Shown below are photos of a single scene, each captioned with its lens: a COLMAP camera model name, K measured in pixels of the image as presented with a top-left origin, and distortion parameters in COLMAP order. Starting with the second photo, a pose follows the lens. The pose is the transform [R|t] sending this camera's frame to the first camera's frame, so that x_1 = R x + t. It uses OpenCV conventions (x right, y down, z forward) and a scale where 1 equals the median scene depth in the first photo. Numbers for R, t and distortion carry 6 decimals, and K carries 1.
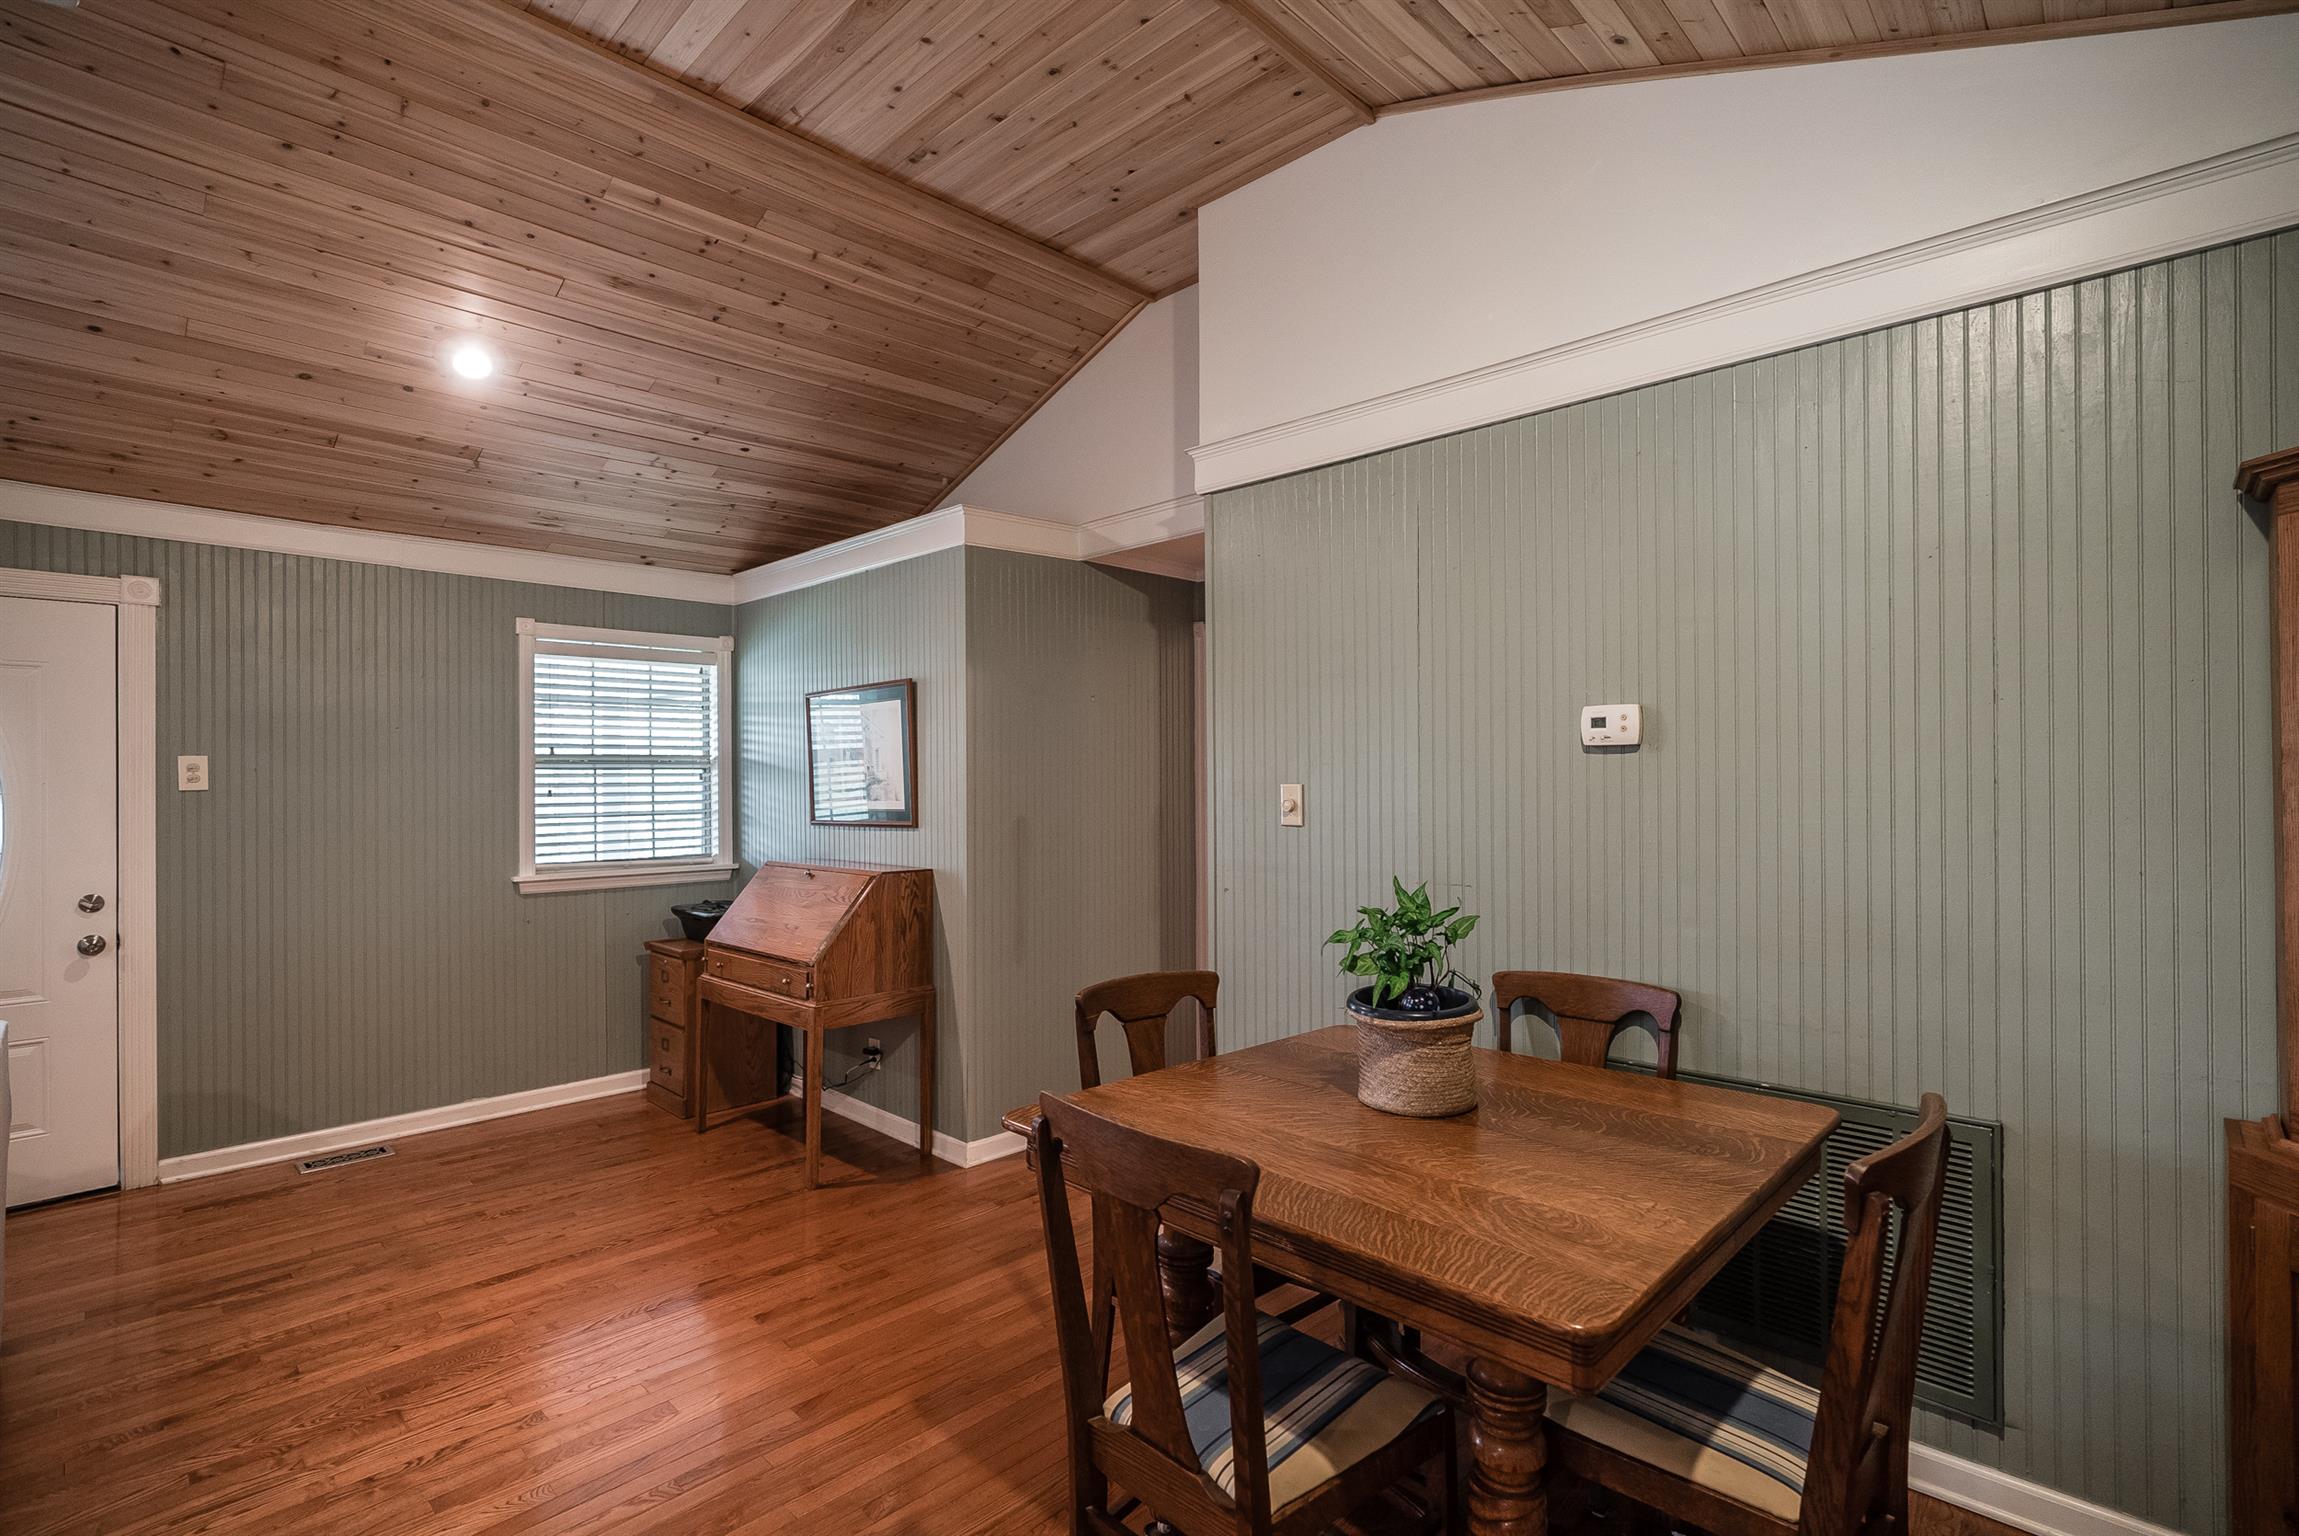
lens RADIAL K [[1077.2, 0, 1147.2], [0, 1077.2, 779.7], [0, 0, 1]] dist [-0.009509, 0.001990]
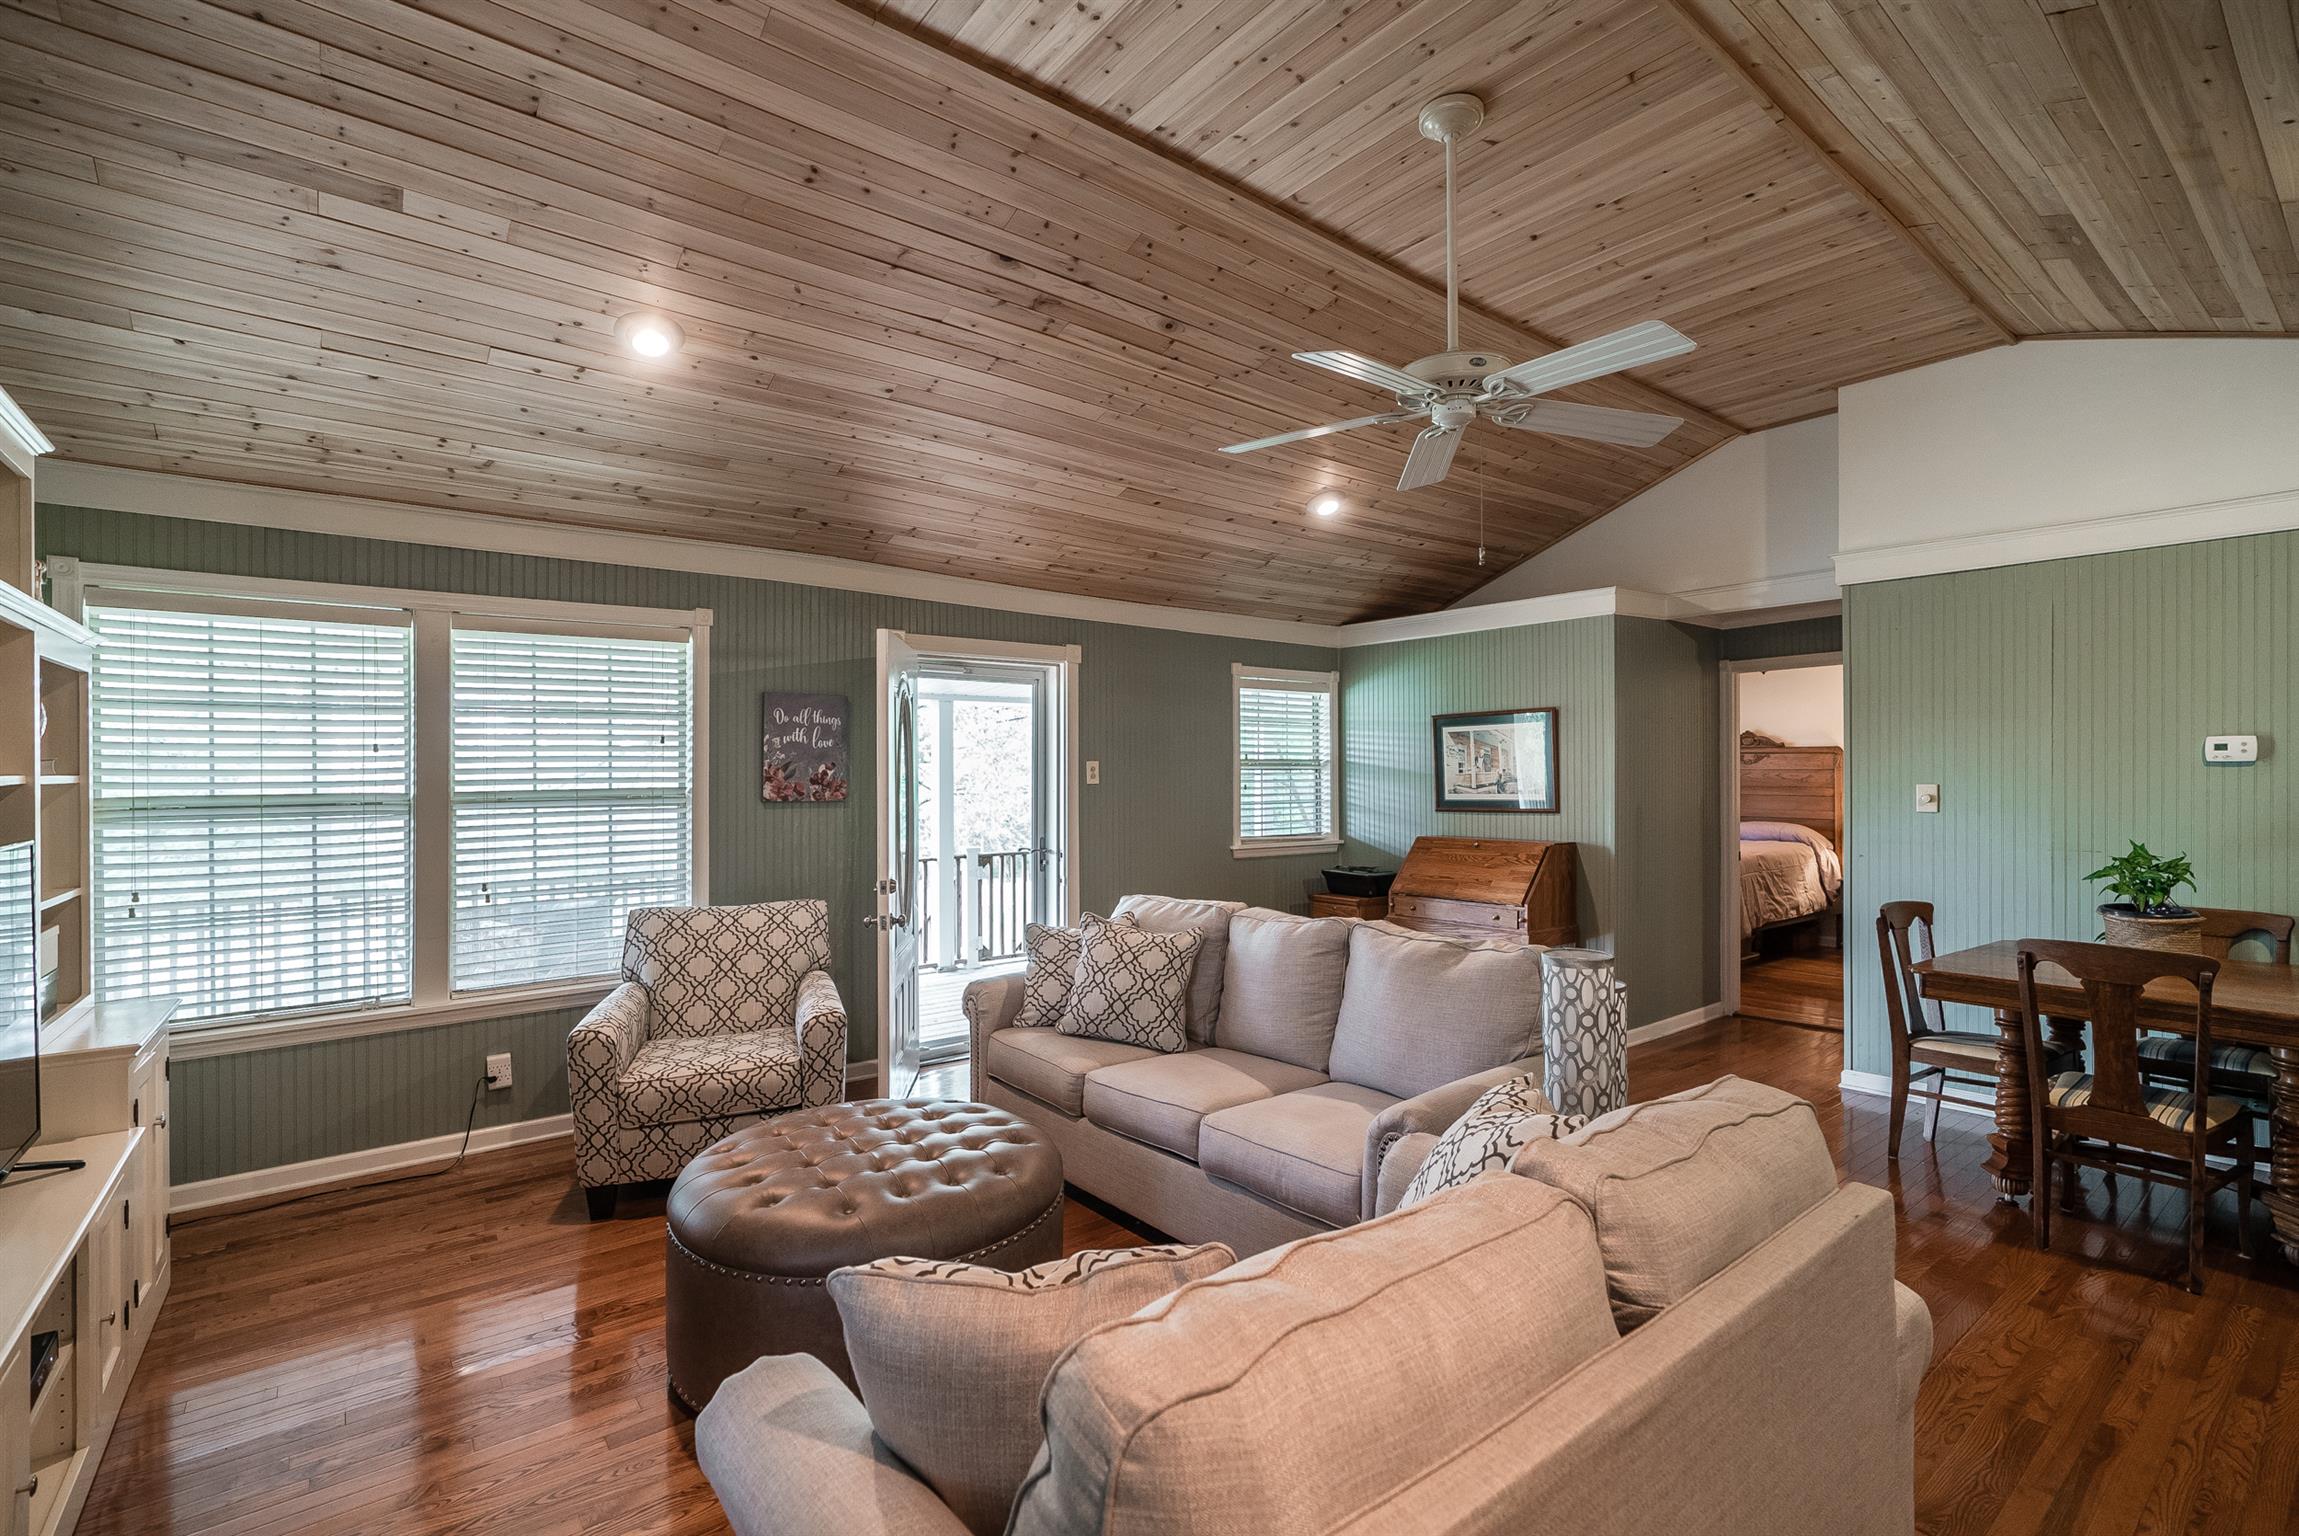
lens RADIAL K [[1048.6, 0, 1155.9], [0, 1048.6, 777.4], [0, 0, 1]] dist [-0.010757, 0.003525]
pose [[0.991151, 0.004331, -0.132667, -0.596110], [-0.003747, 0.999982, 0.004649, -0.006813], [0.132685, -0.004111, 0.991150, -0.459626]]
